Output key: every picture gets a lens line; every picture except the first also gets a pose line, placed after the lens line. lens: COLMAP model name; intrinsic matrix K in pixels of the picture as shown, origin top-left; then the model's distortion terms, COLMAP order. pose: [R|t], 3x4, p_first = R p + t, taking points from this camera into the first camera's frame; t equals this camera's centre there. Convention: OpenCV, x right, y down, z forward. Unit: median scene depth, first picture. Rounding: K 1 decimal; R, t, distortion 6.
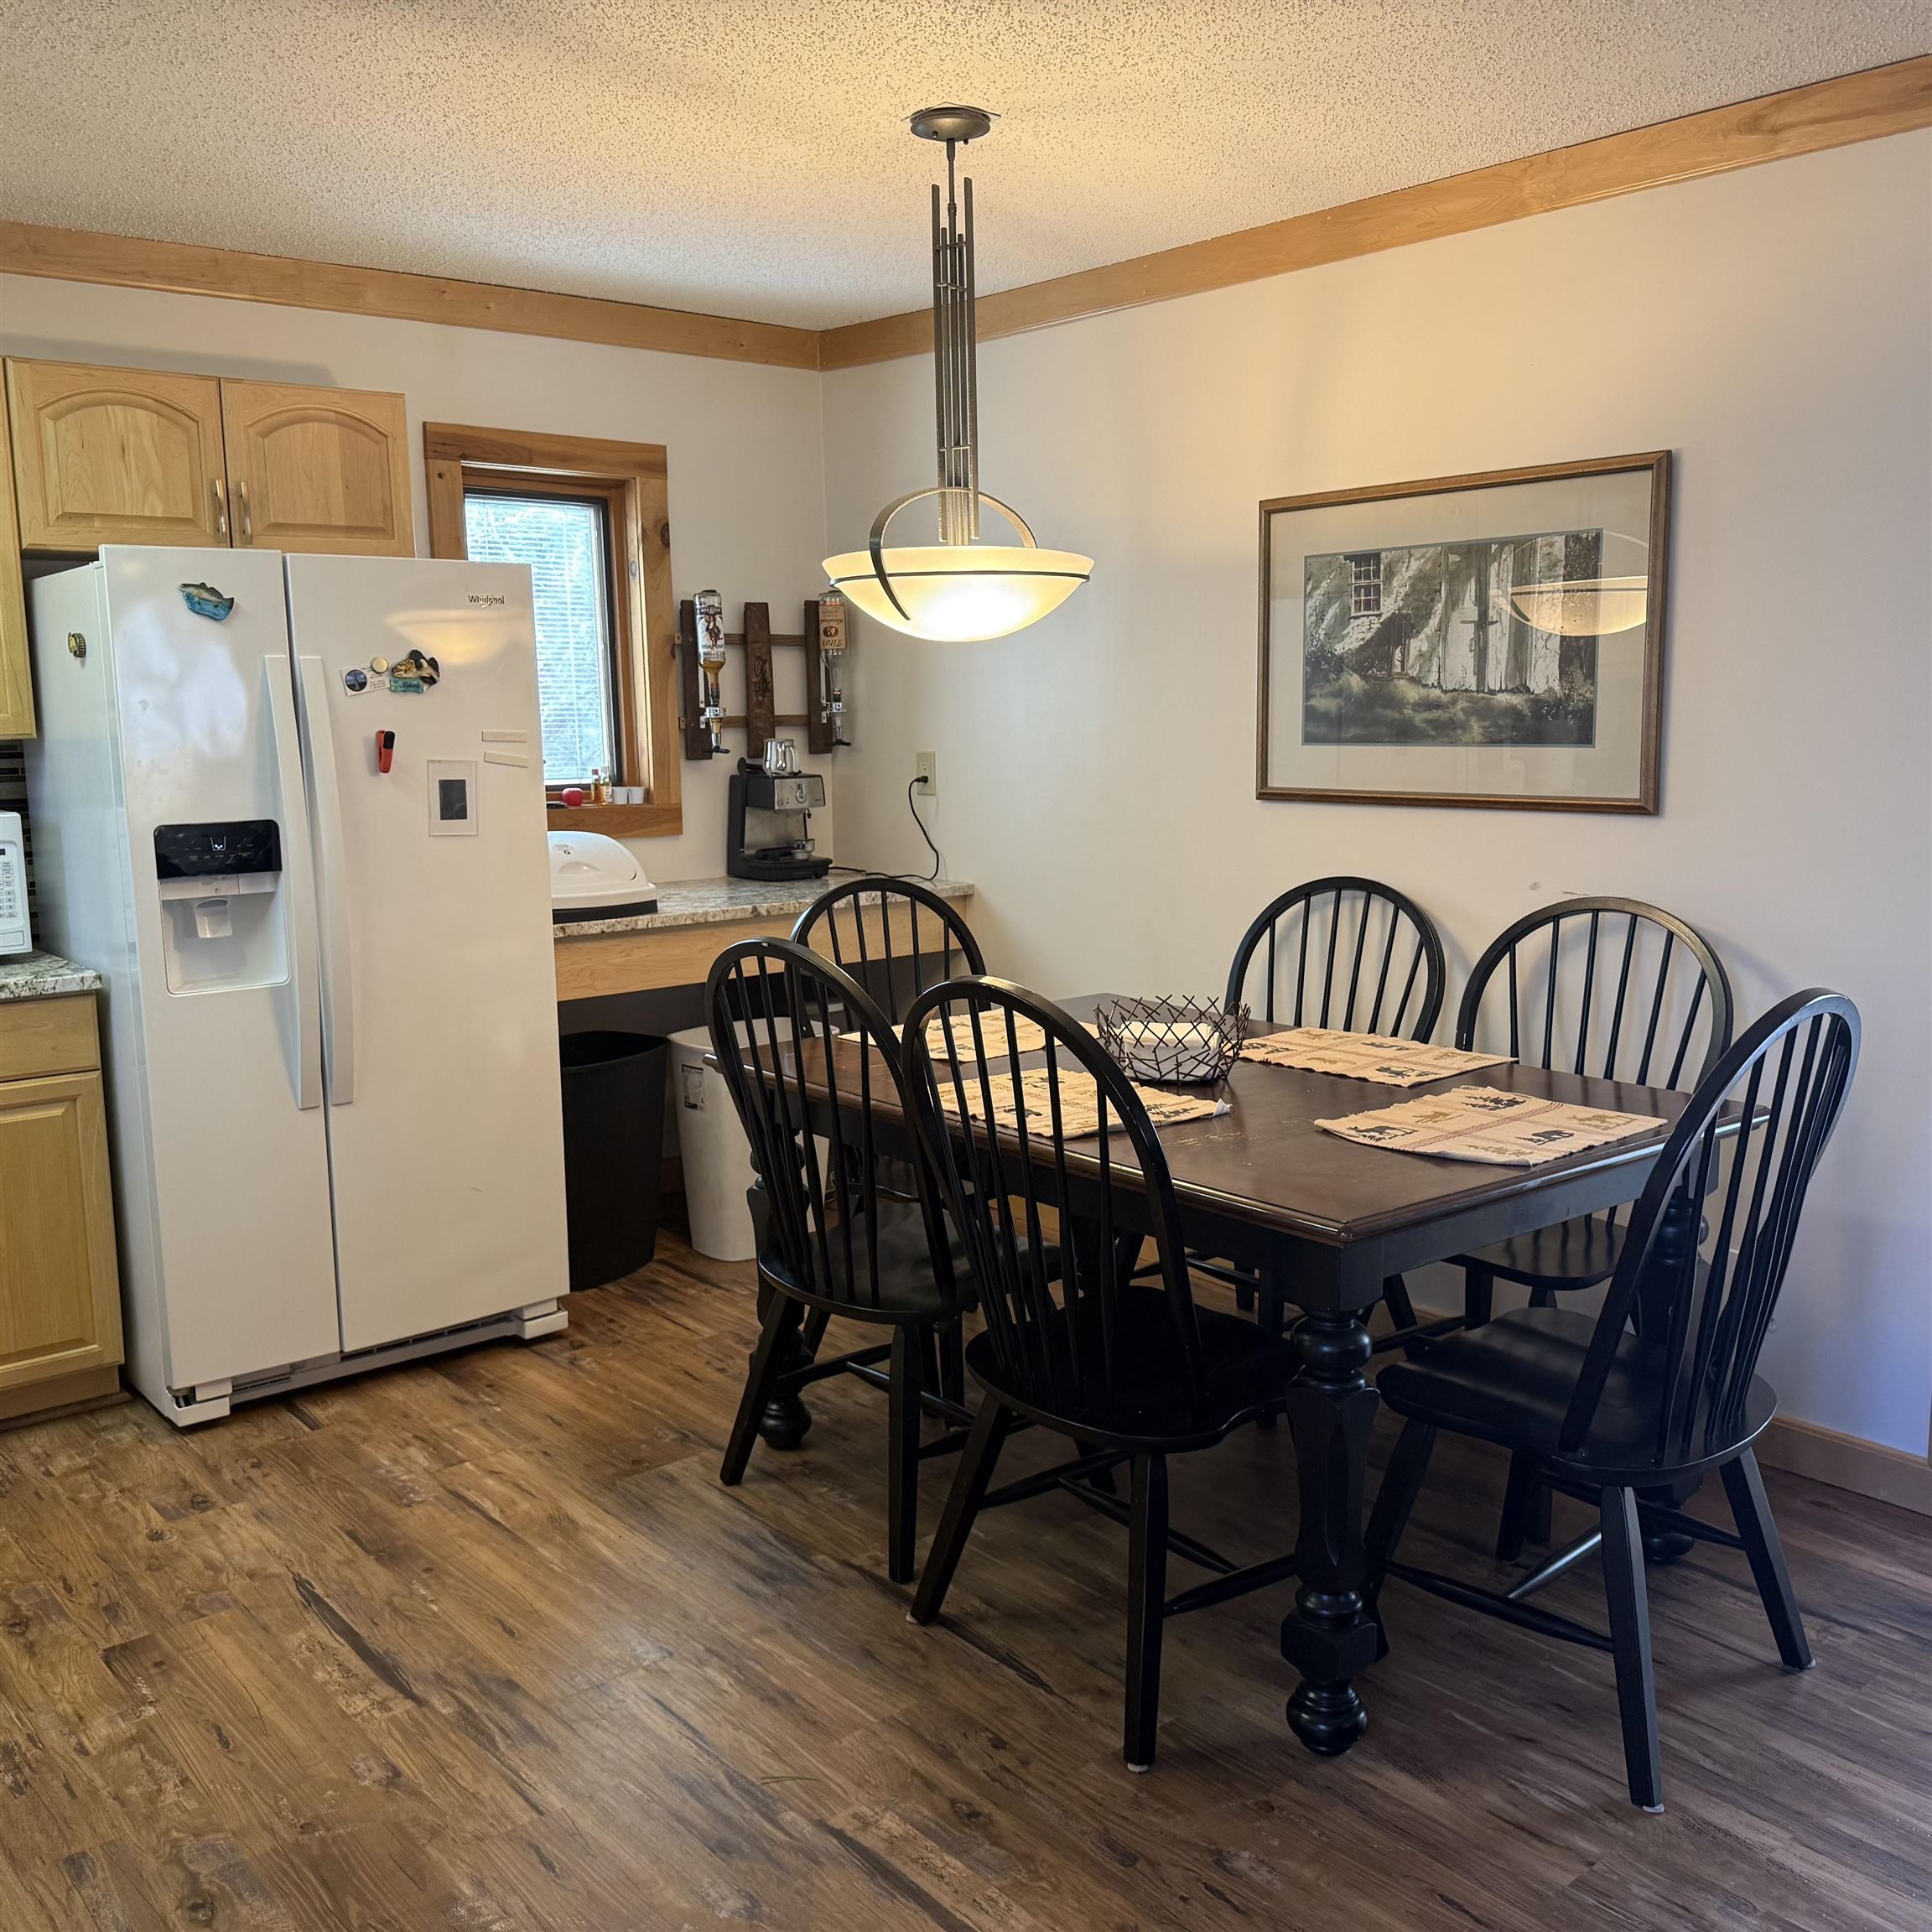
lens RADIAL K [[1799.1, 0, 957.5], [0, 1799.1, 951.4], [0, 0, 1]] dist [0.114914, -0.200232]
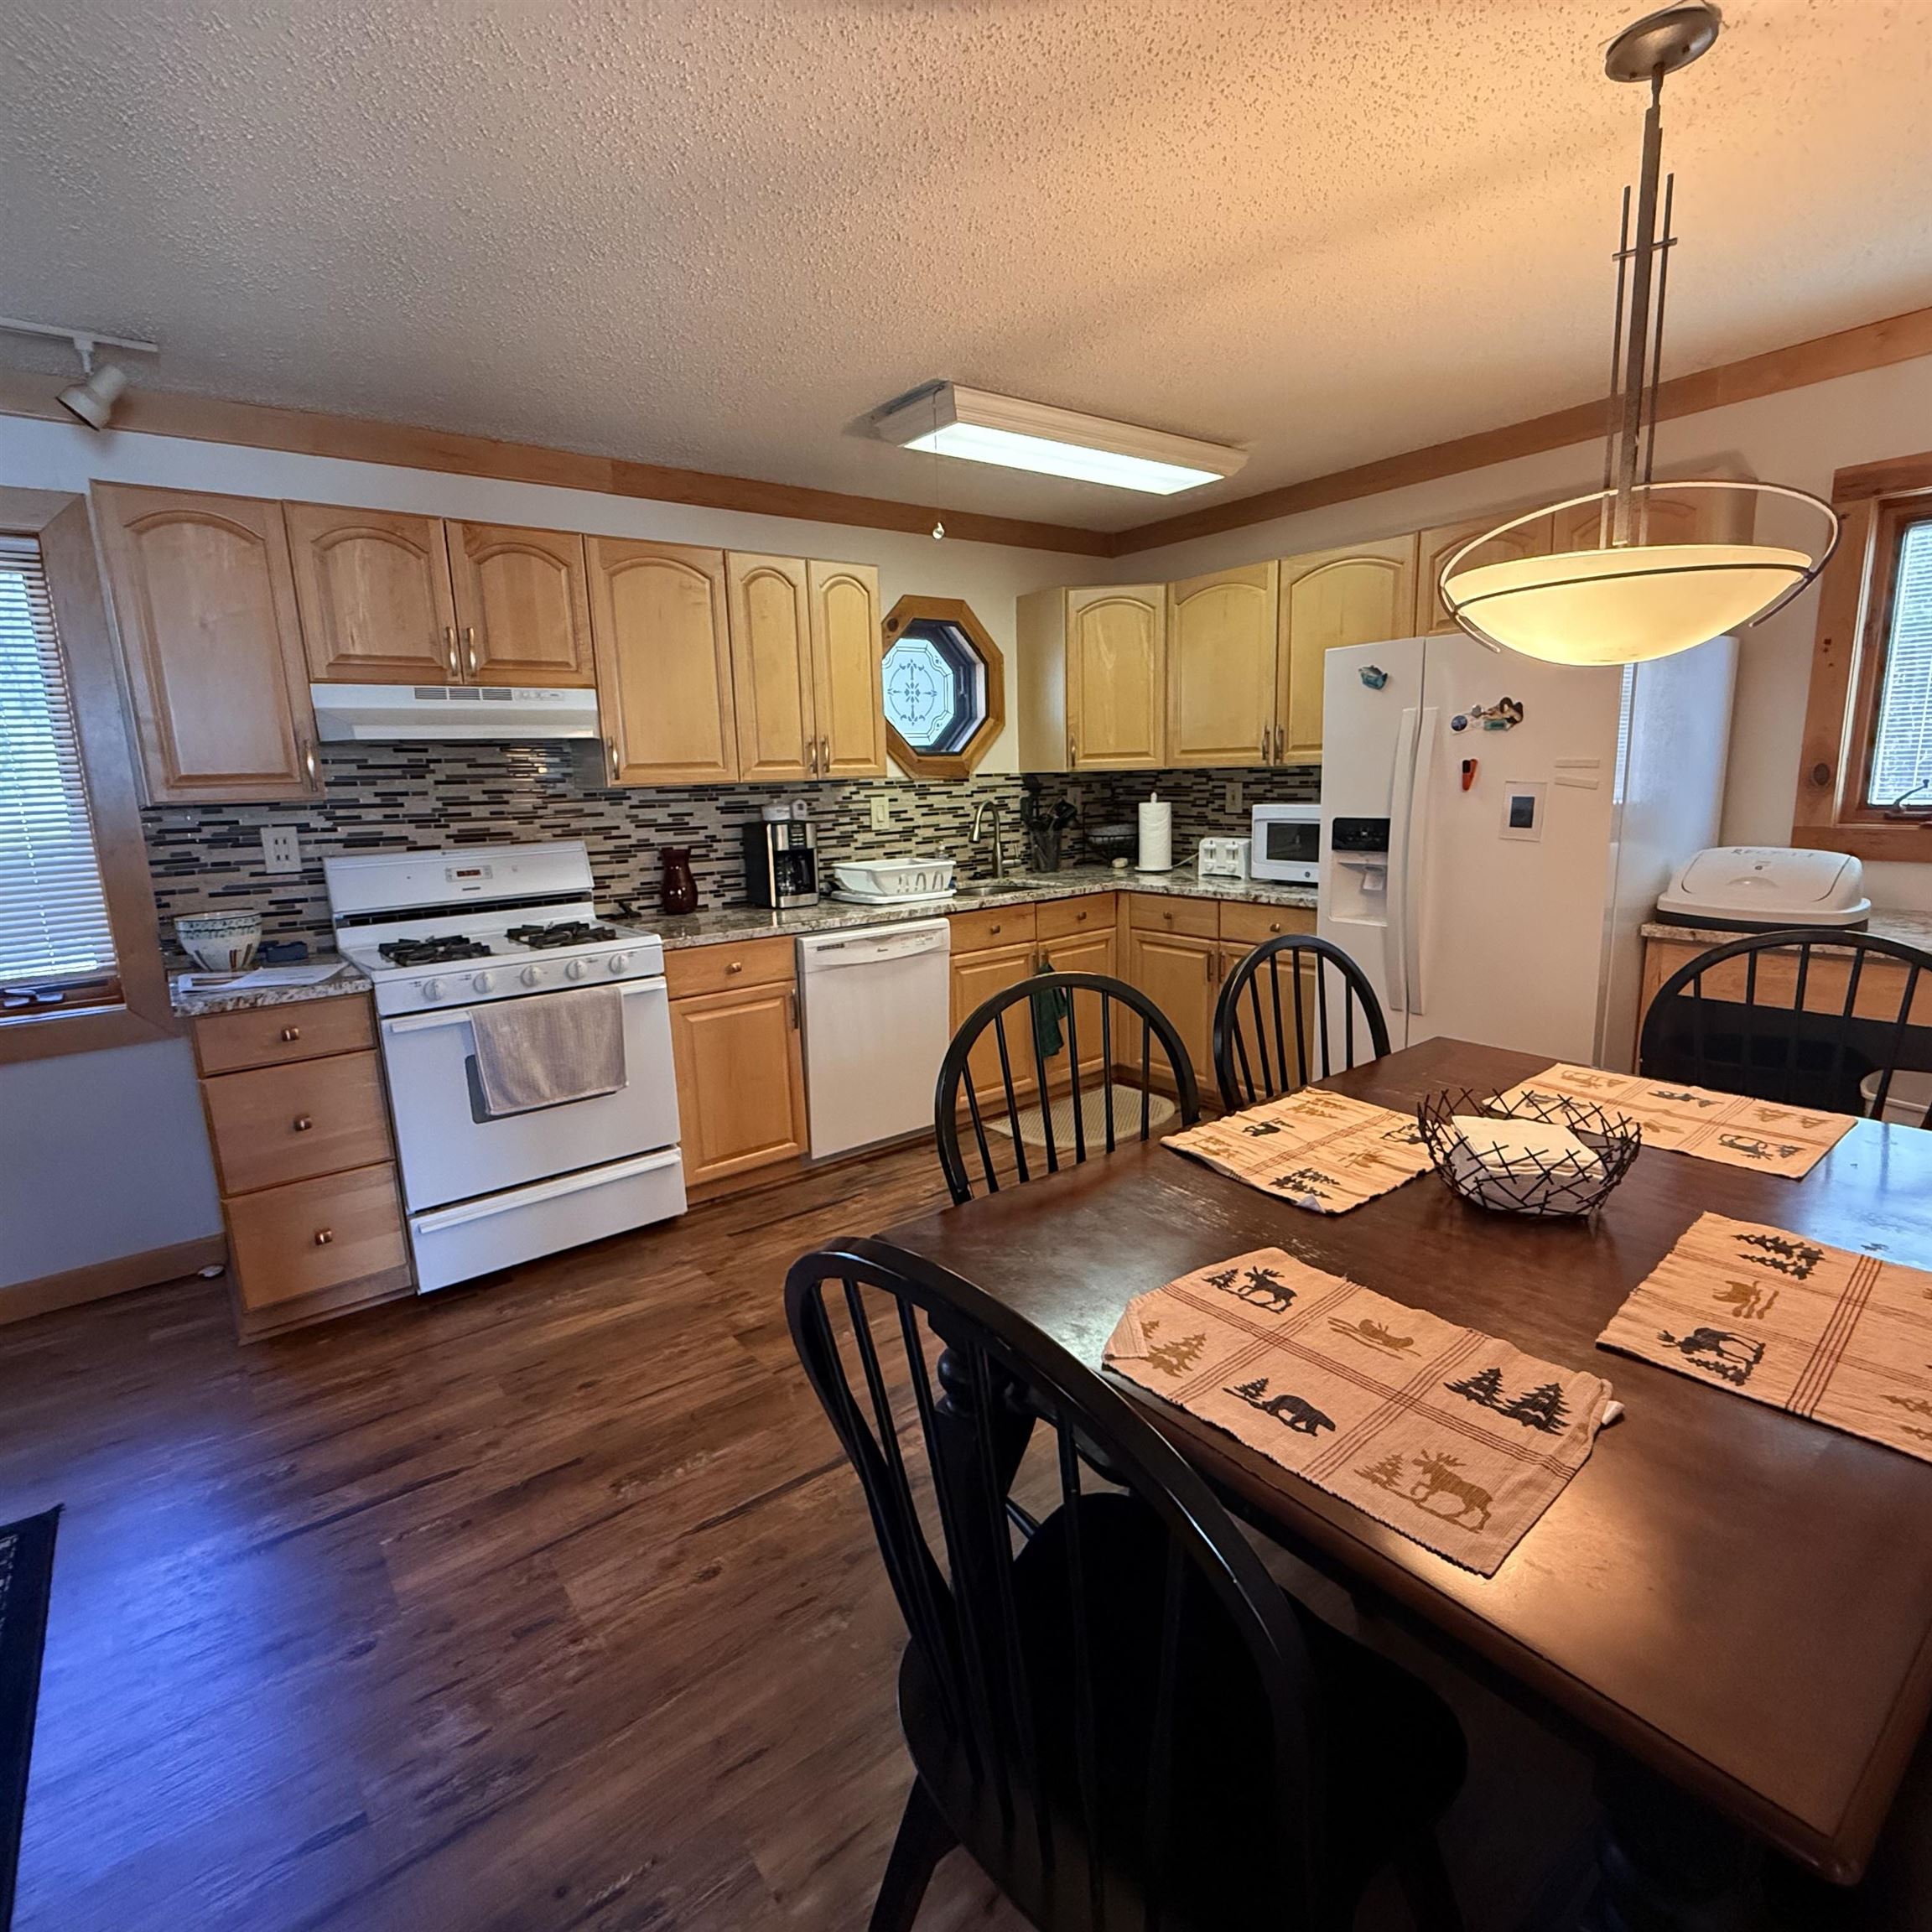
lens RADIAL K [[1030.2, 0, 964.6], [0, 1030.2, 963.4], [0, 0, 1]] dist [0.000261, 0.000150]
pose [[-0.030159, 0.203312, -0.978649, 0.478297], [-0.102906, 0.973261, 0.205364, -0.089109], [0.994234, 0.106902, -0.008431, 0.621859]]
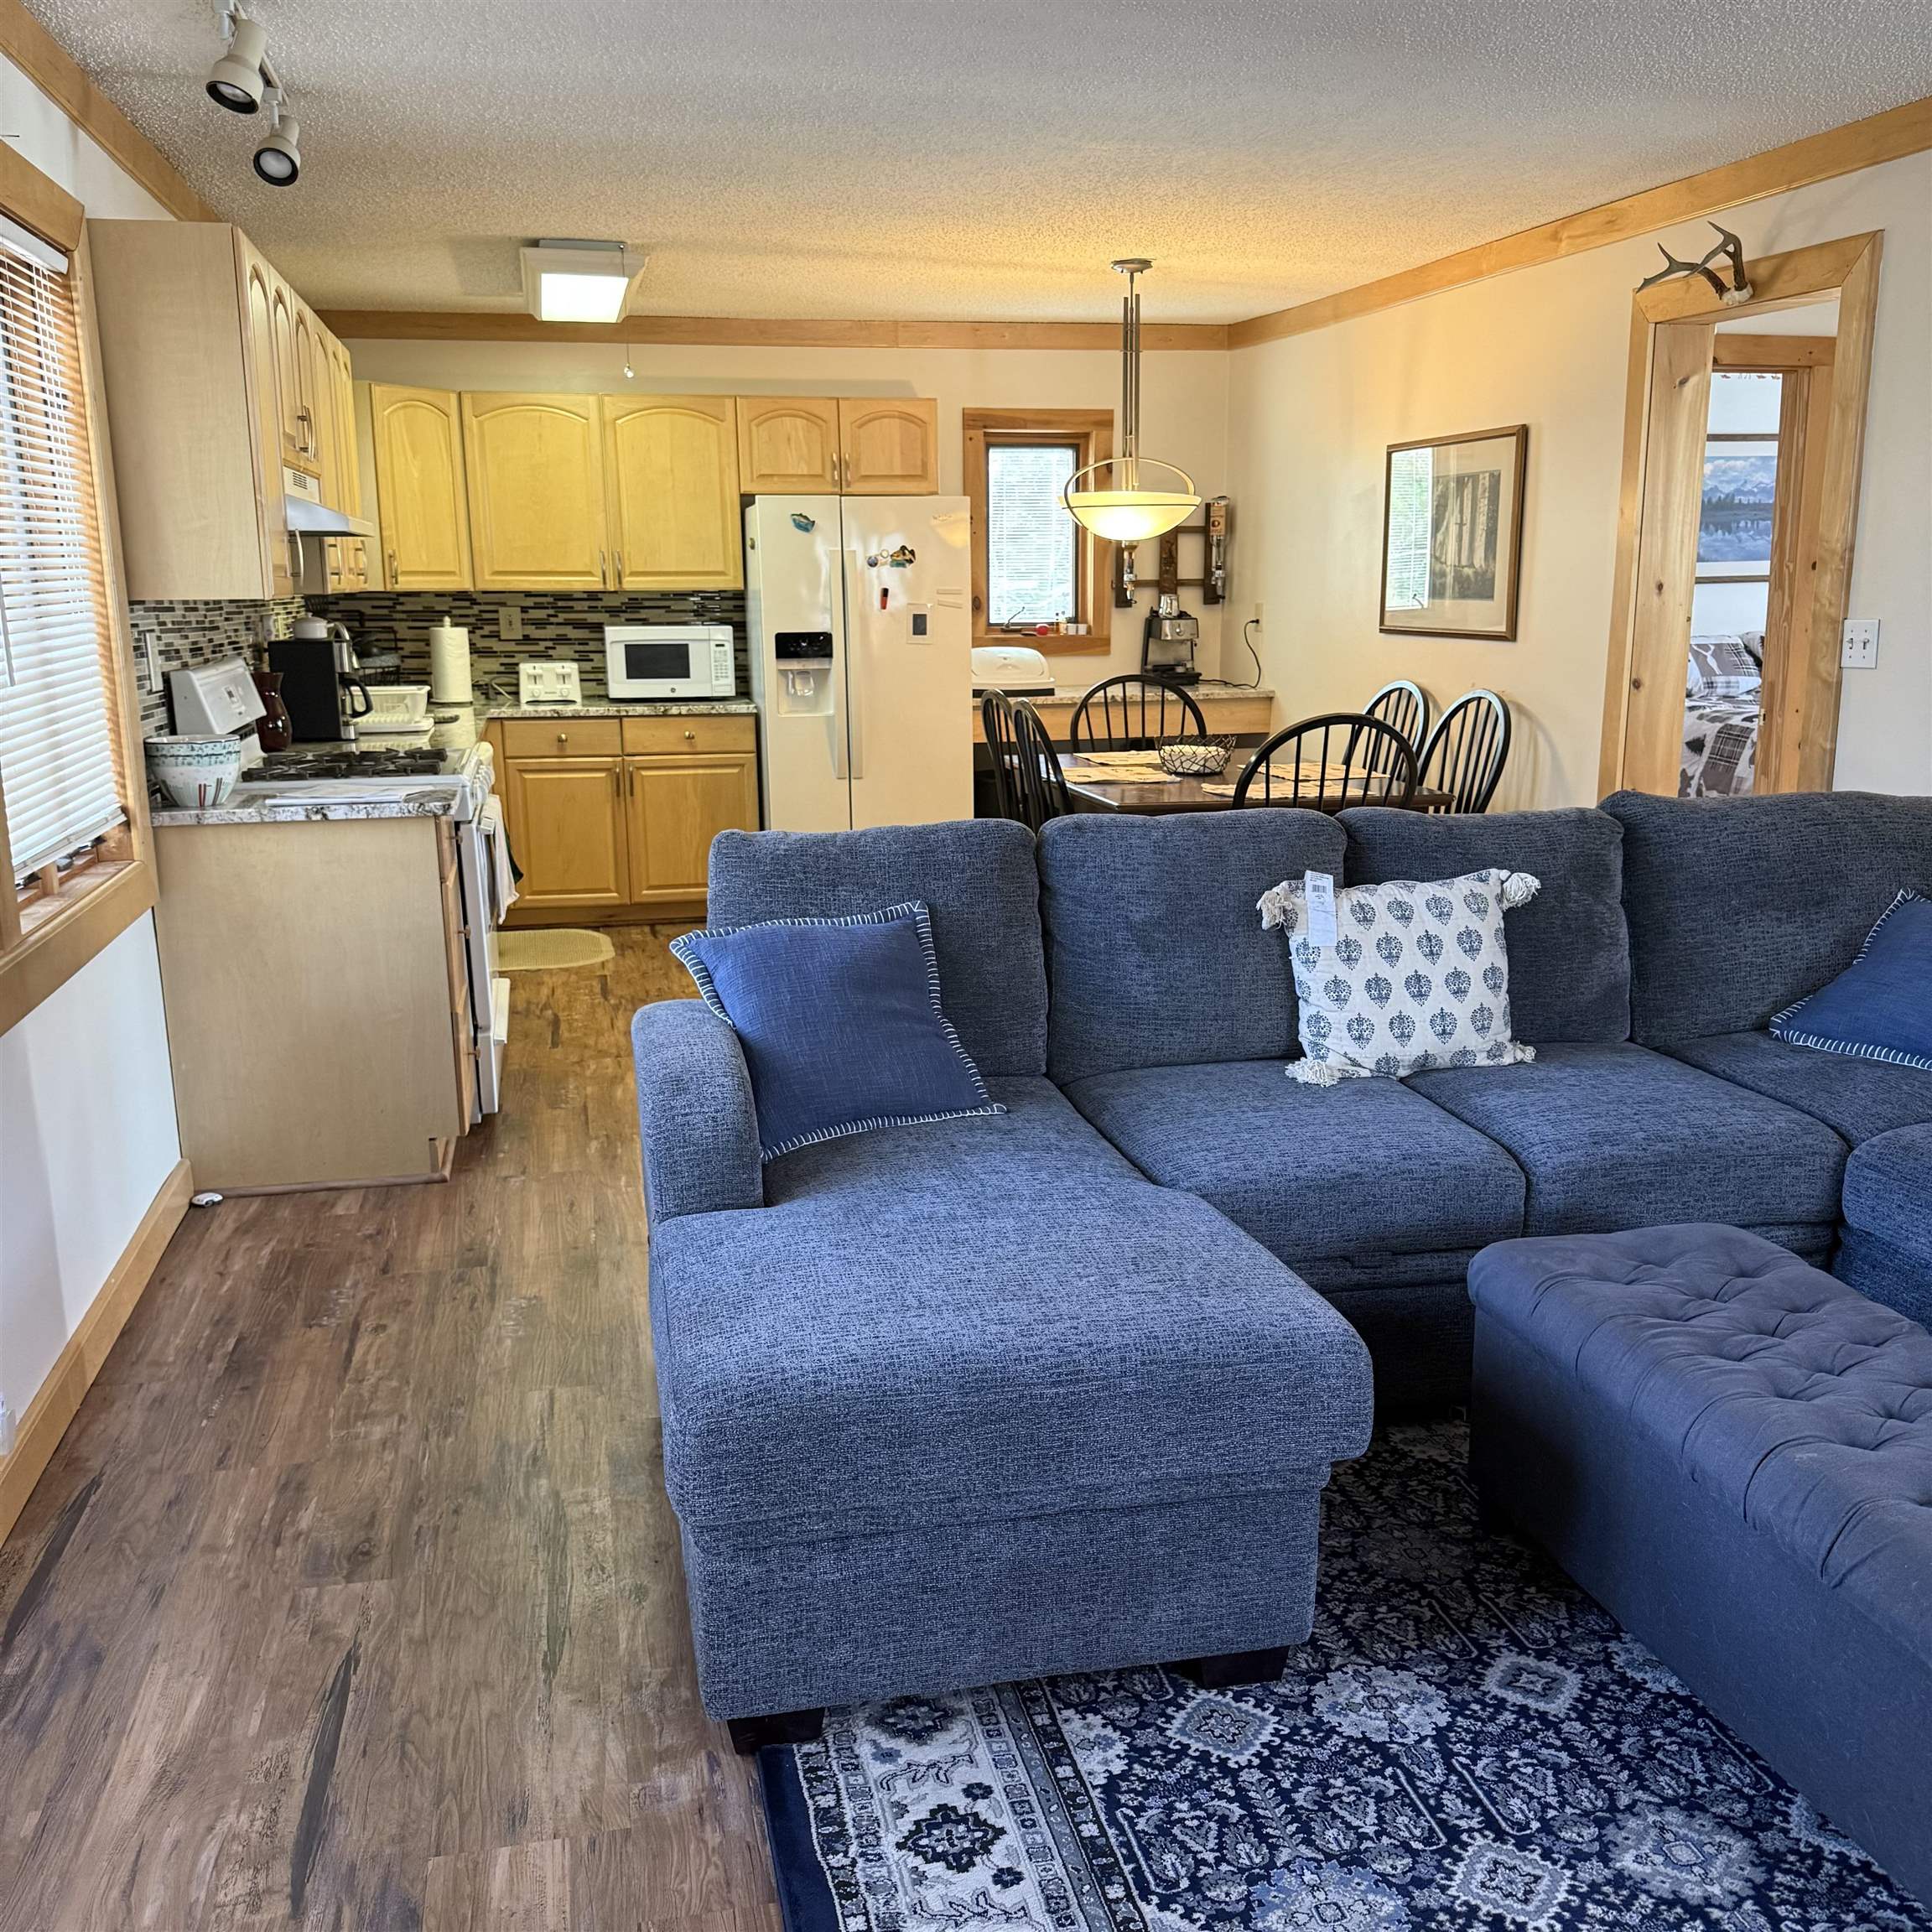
lens RADIAL K [[1814.8, 0, 966.0], [0, 1814.8, 966.0], [0, 0, 1]] dist [0.134438, -0.005487]
pose [[0.892786, 0.101265, -0.438952, 0.653234], [-0.065935, 0.993287, 0.095043, 0.089445], [0.445630, -0.055910, 0.893470, -0.729414]]
